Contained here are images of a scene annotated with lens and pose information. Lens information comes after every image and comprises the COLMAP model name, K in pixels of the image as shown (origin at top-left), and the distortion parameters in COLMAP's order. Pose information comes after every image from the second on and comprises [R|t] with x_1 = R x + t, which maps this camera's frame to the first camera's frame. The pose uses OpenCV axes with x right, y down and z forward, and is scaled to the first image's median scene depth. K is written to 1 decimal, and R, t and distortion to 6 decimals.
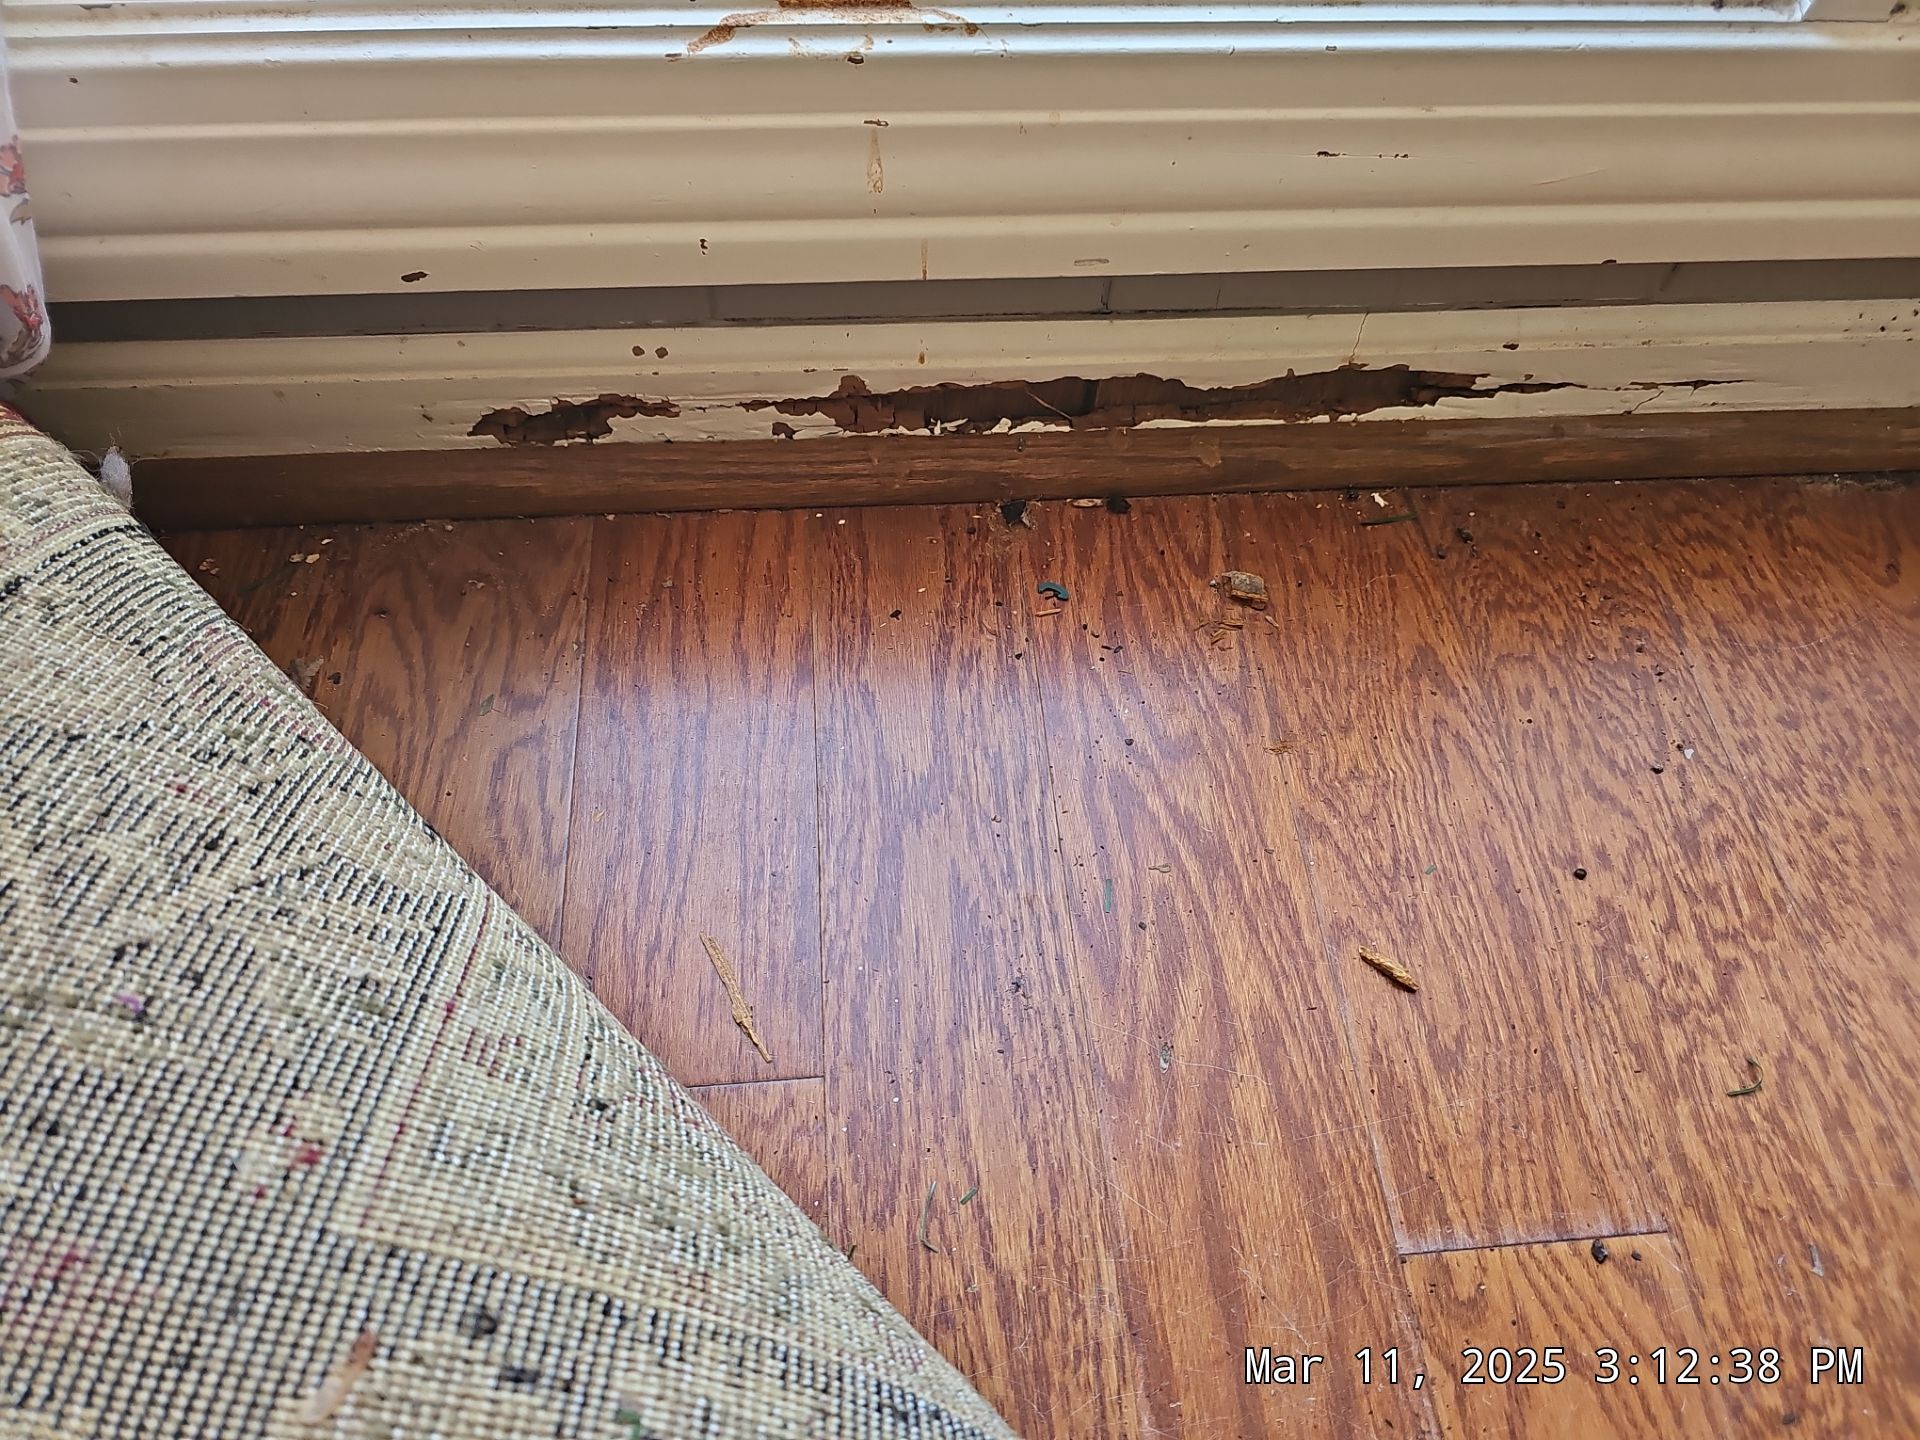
lens RADIAL K [[1262.3, 0, 966.9], [0, 1262.3, 737.0], [0, 0, 1]] dist [0.054579, -0.047185]
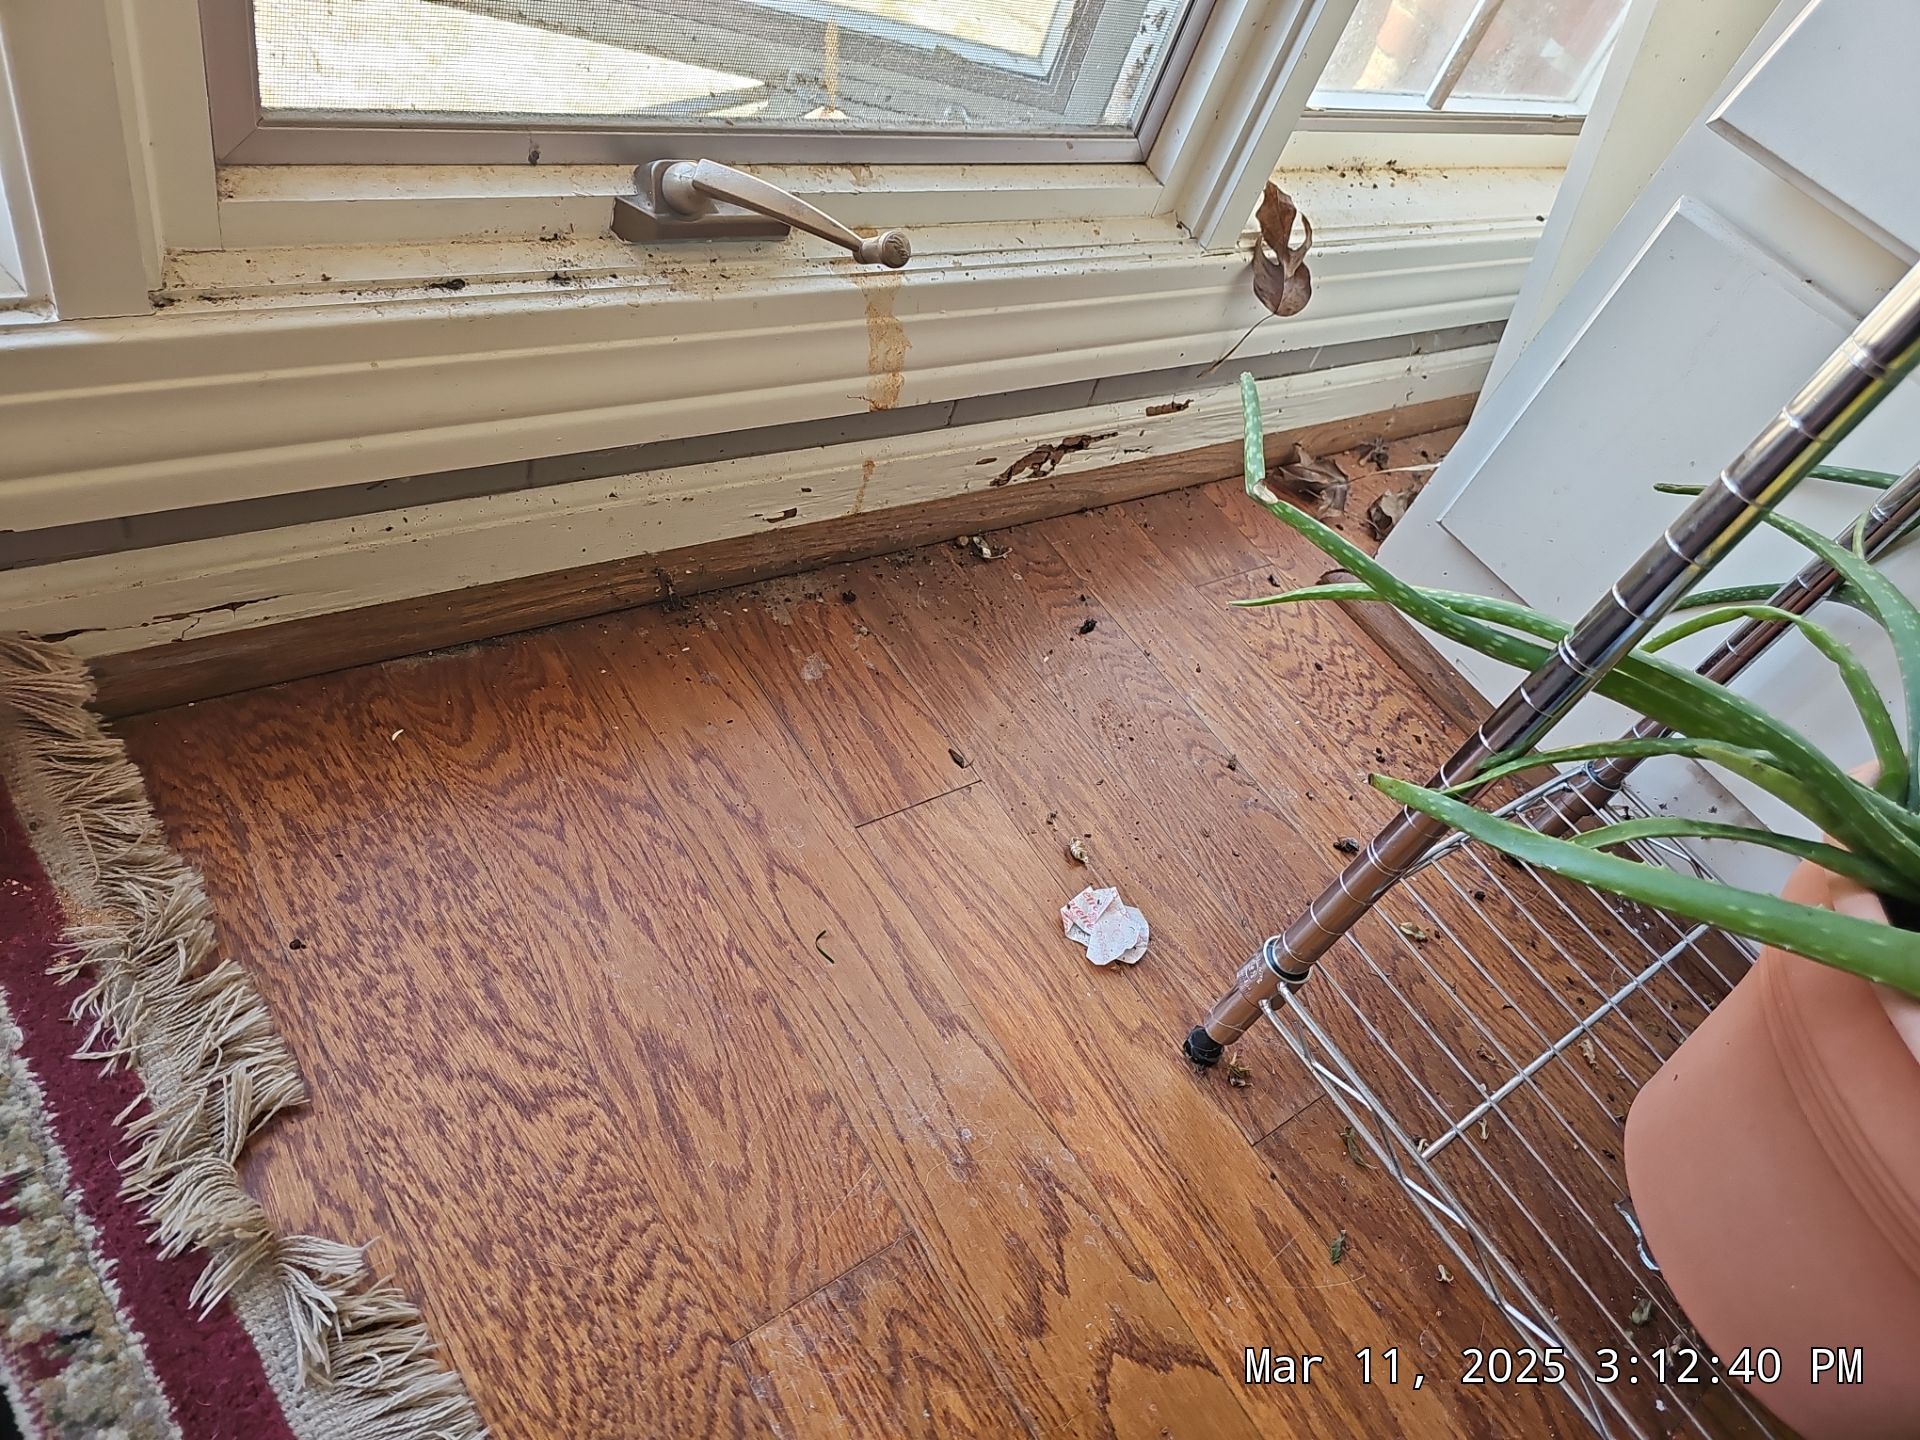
lens RADIAL K [[1262.3, 0, 966.9], [0, 1262.3, 708.4], [0, 0, 1]] dist [0.054579, -0.047185]
pose [[0.843154, -0.222290, 0.489570, 0.587764], [0.268049, 0.963098, -0.024347, 0.000900], [-0.466092, 0.151757, 0.871624, -0.238930]]
